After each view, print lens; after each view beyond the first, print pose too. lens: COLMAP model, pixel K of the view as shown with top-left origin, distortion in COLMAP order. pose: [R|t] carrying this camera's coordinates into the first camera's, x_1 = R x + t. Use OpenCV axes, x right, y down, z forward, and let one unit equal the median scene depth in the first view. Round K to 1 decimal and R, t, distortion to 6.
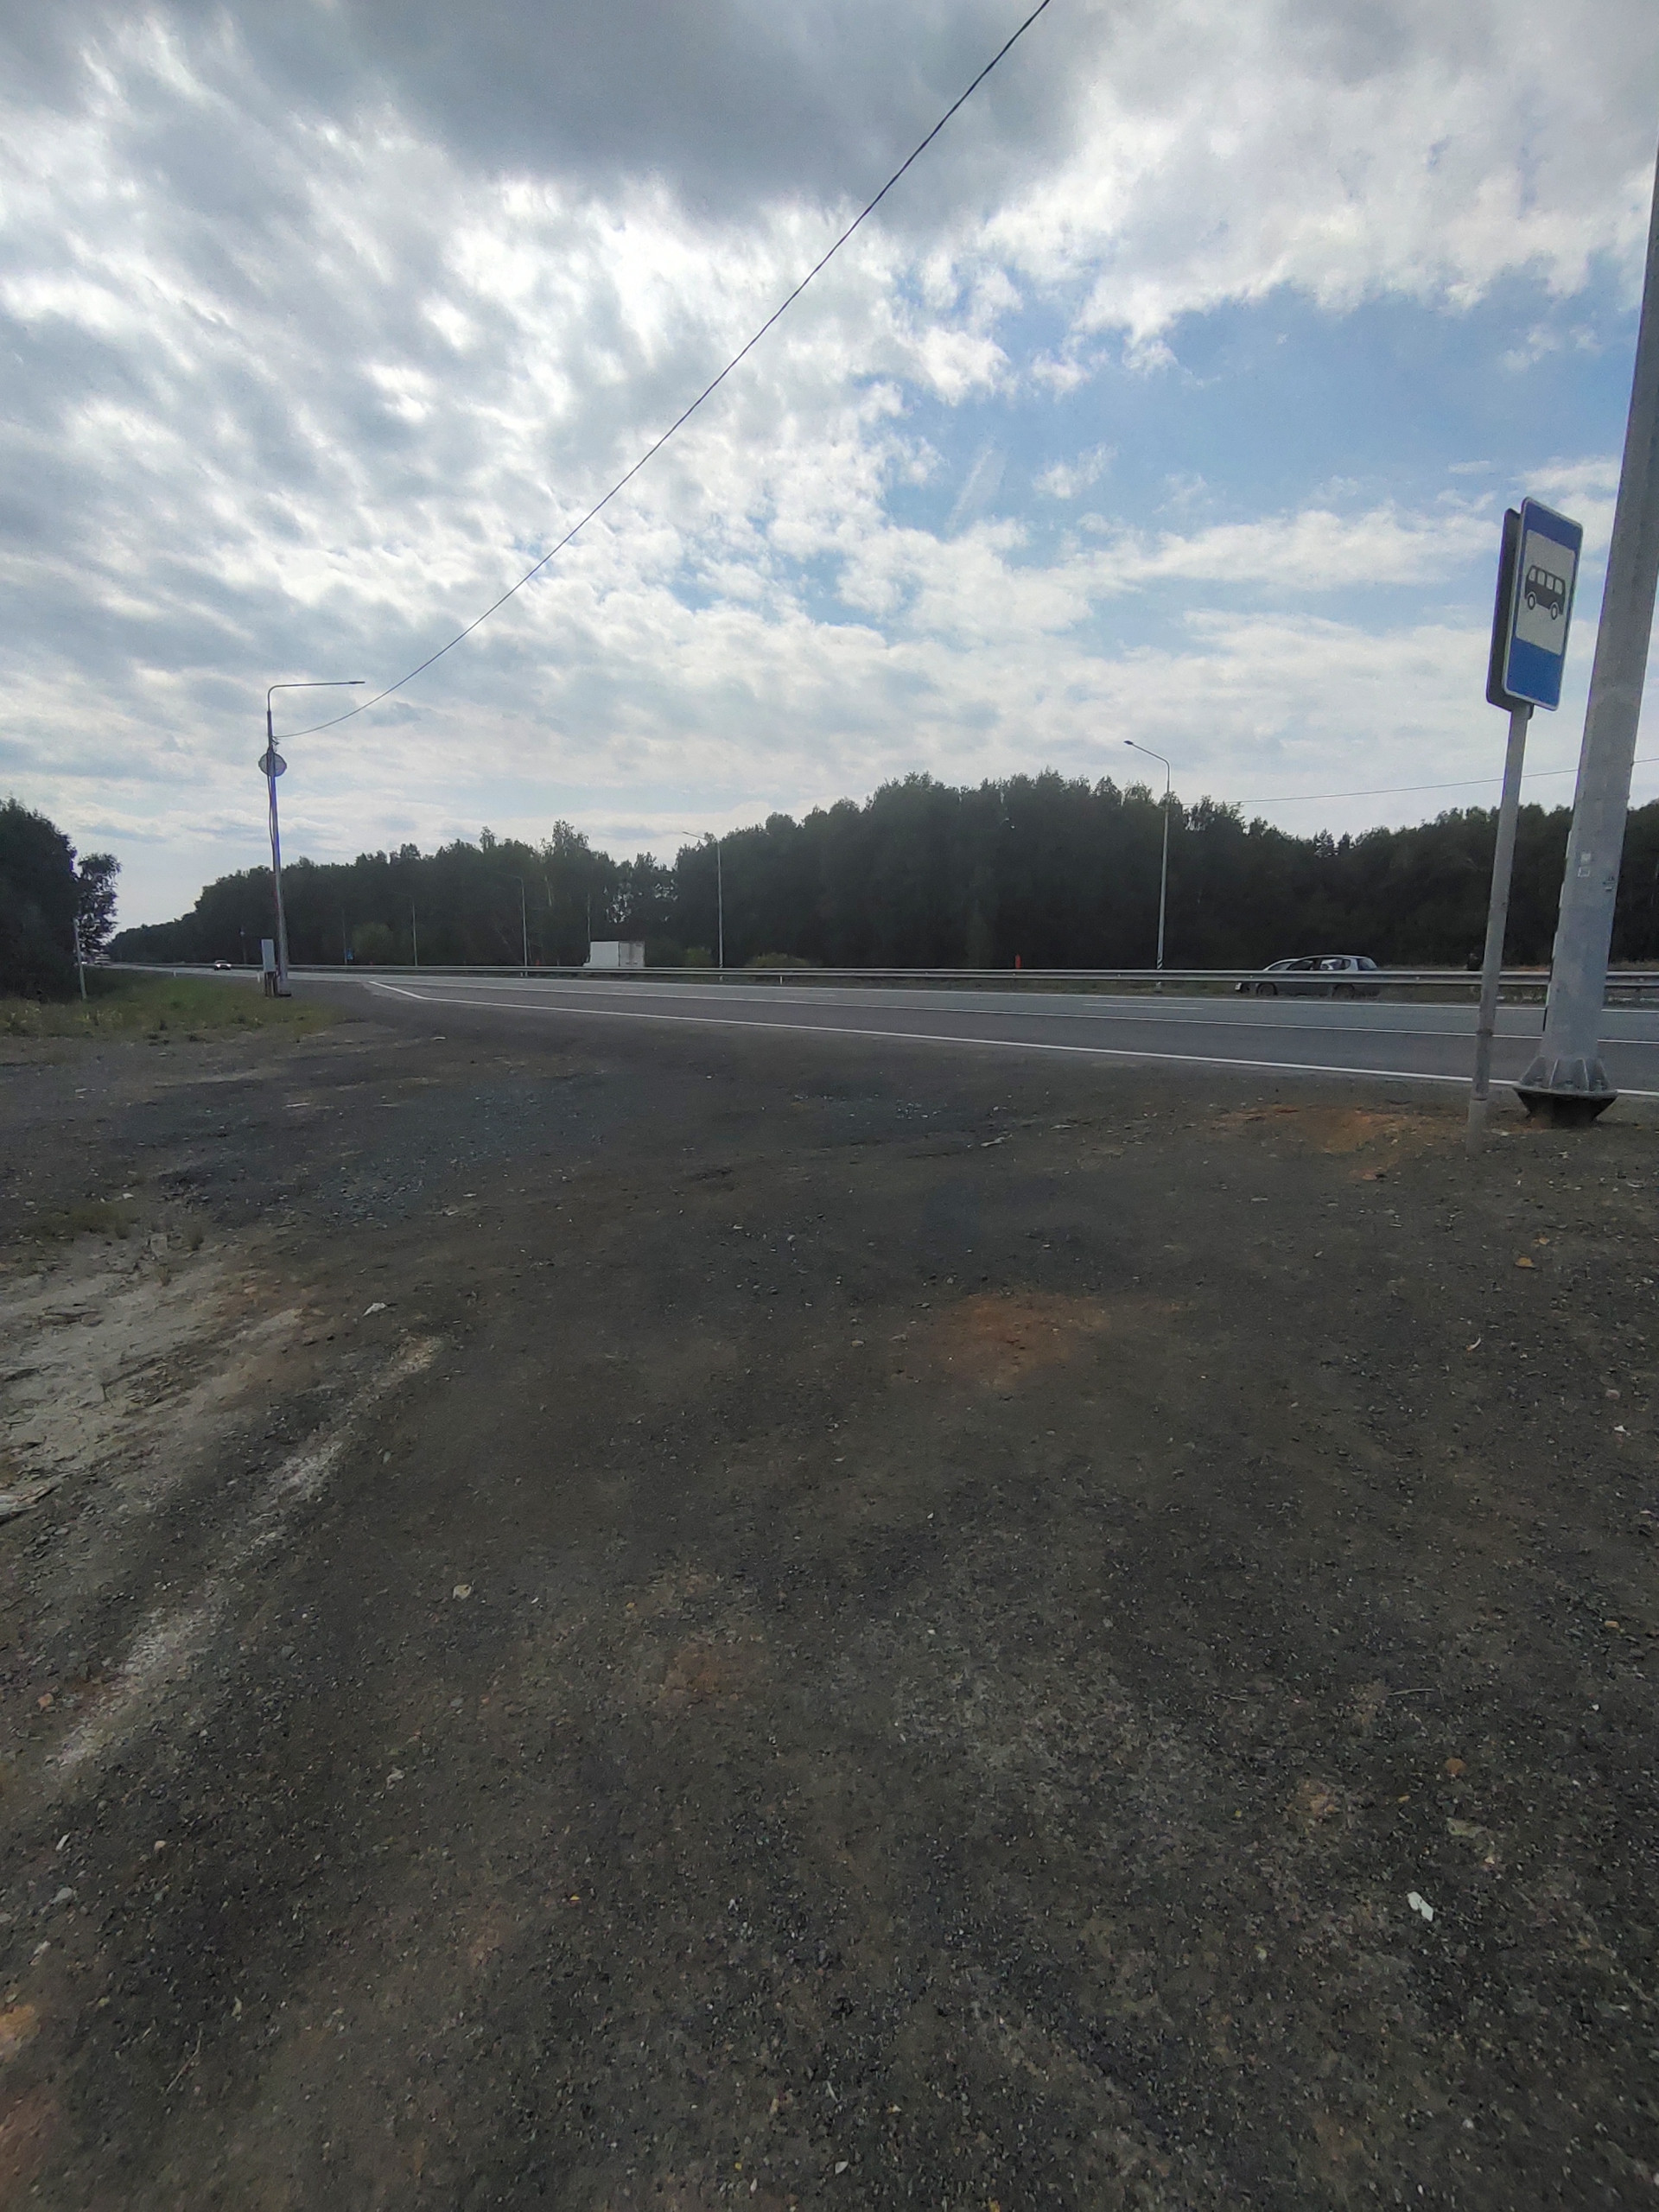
lens RADIAL K [[1002.2, 0, 825.2], [0, 1002.2, 1105.3], [0, 0, 1]] dist [0.009875, 0.004507]
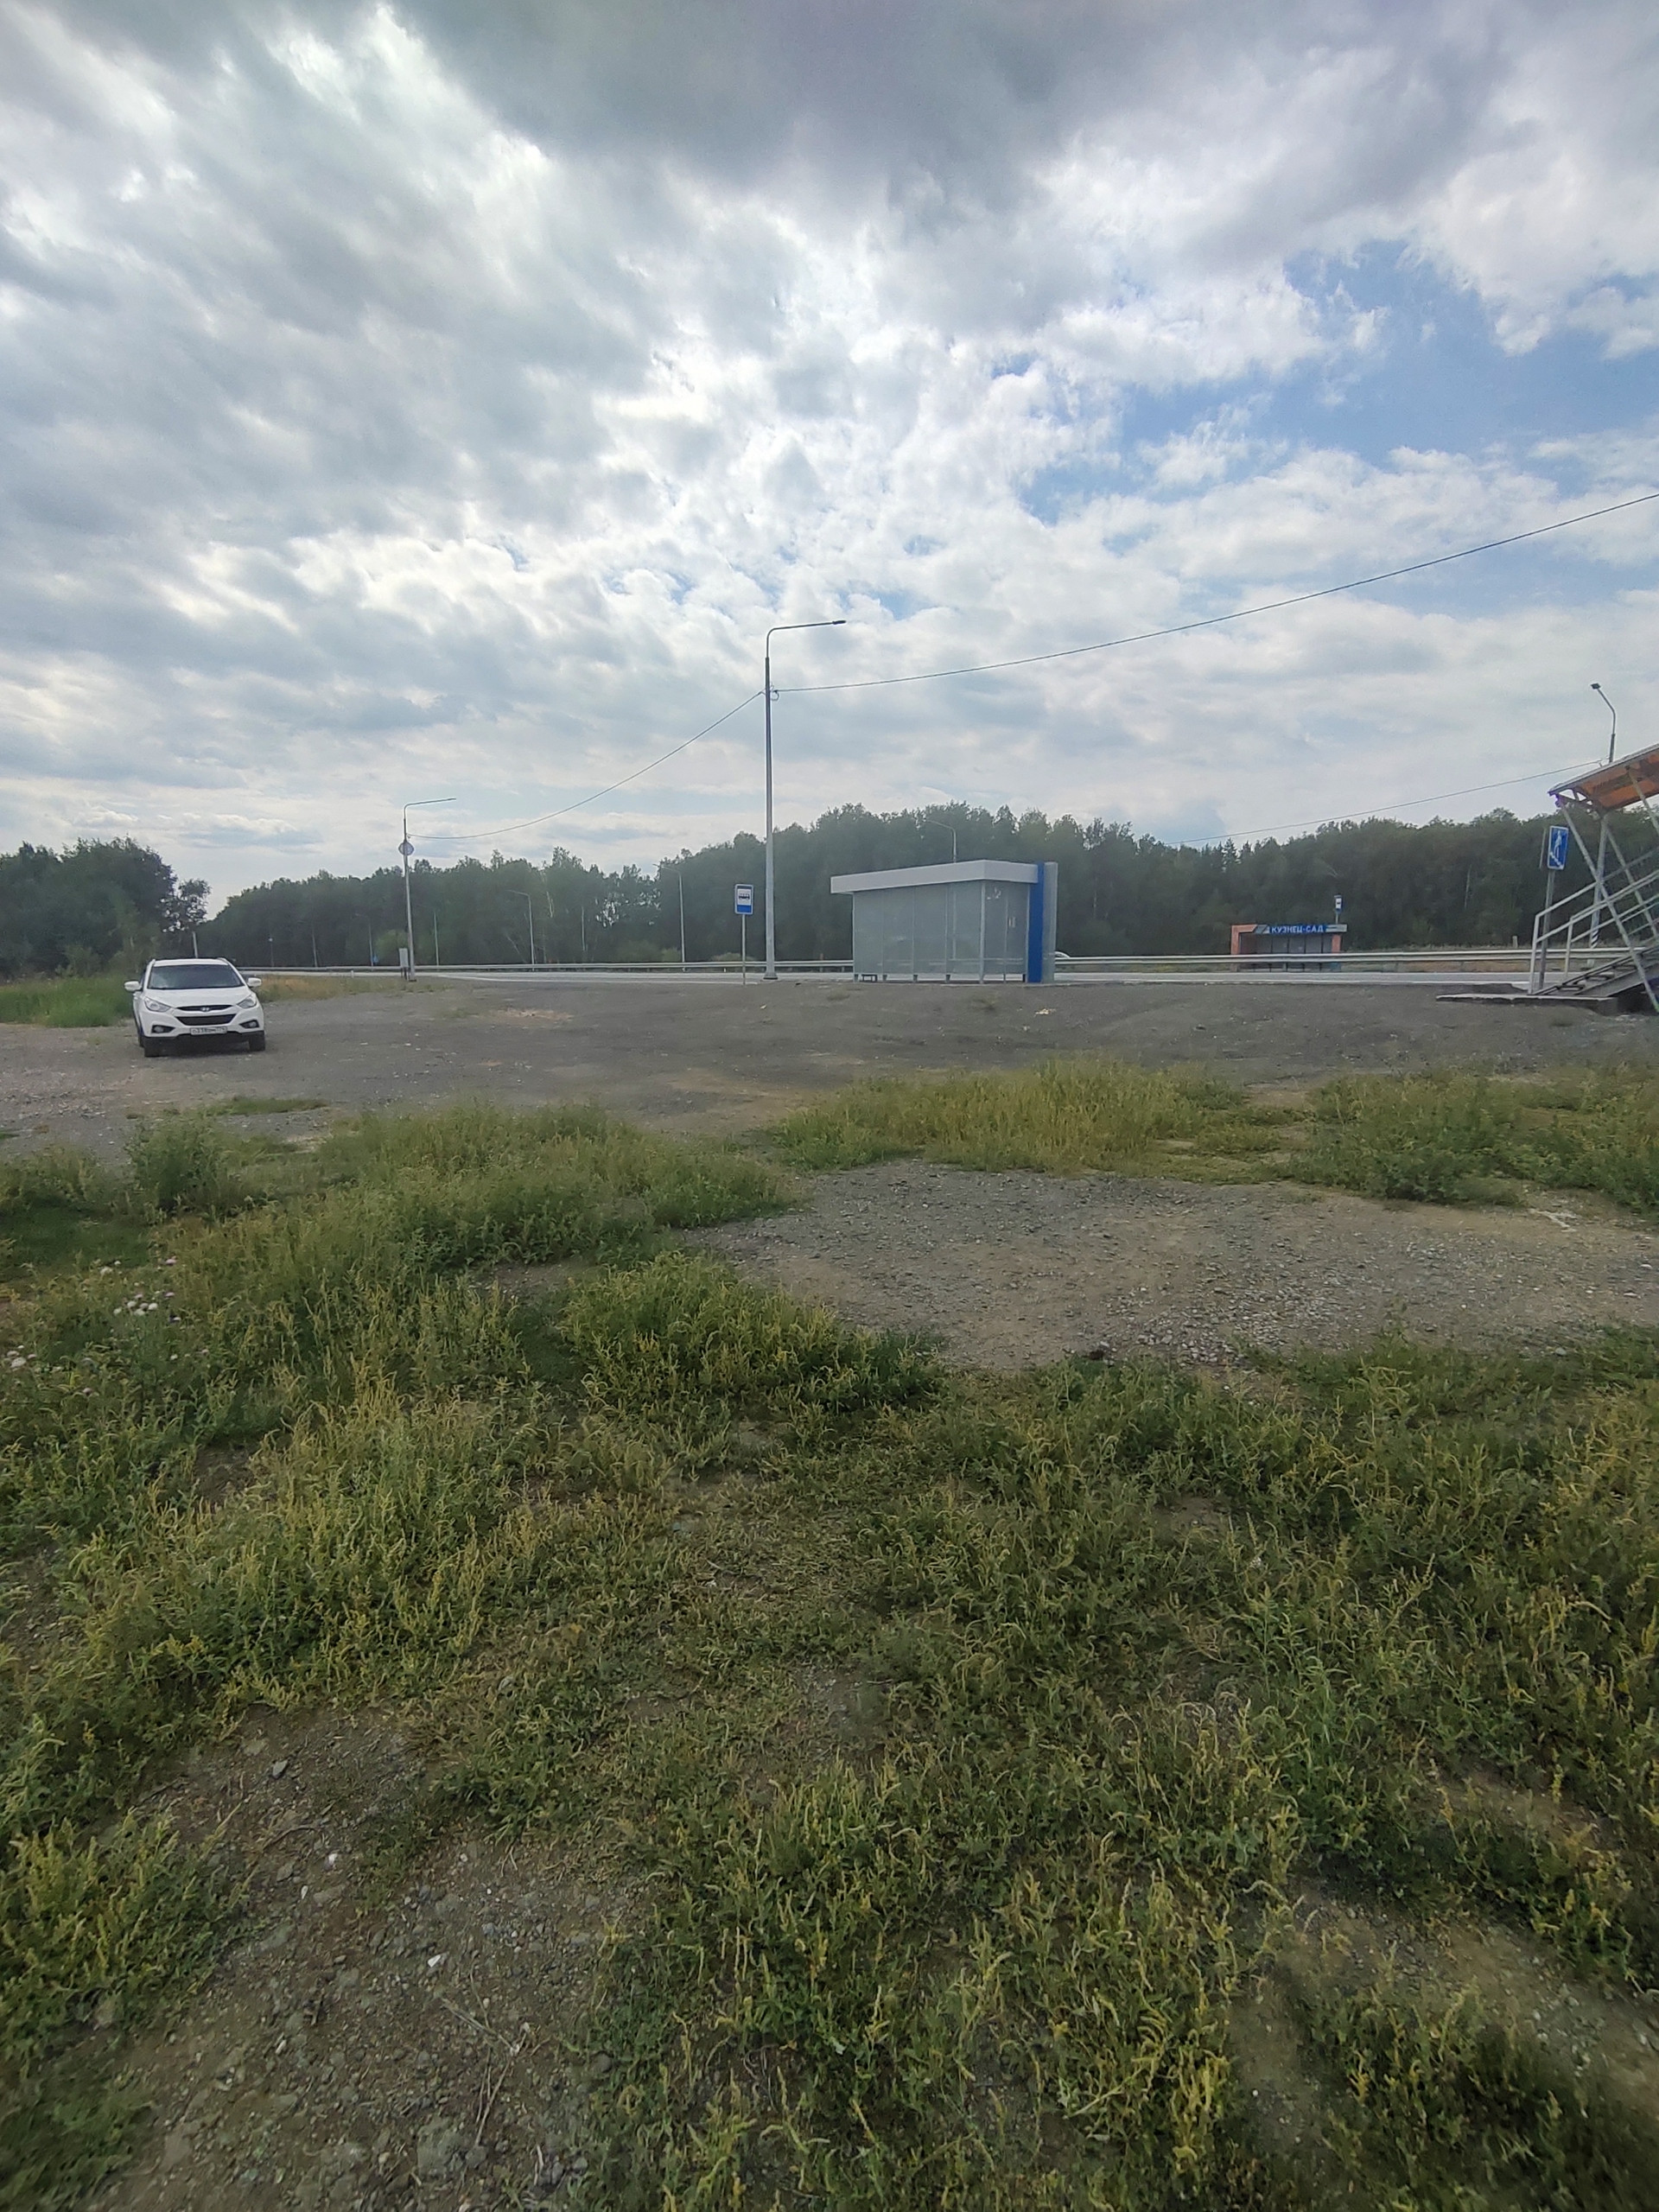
lens RADIAL K [[1002.2, 0, 833.1], [0, 1002.2, 1092.2], [0, 0, 1]] dist [0.009875, 0.004507]
pose [[0.999809, -0.012442, 0.015102, 0.034148], [0.012604, 0.999864, -0.010645, 0.023594], [-0.014967, 0.010833, 0.999829, -0.157763]]
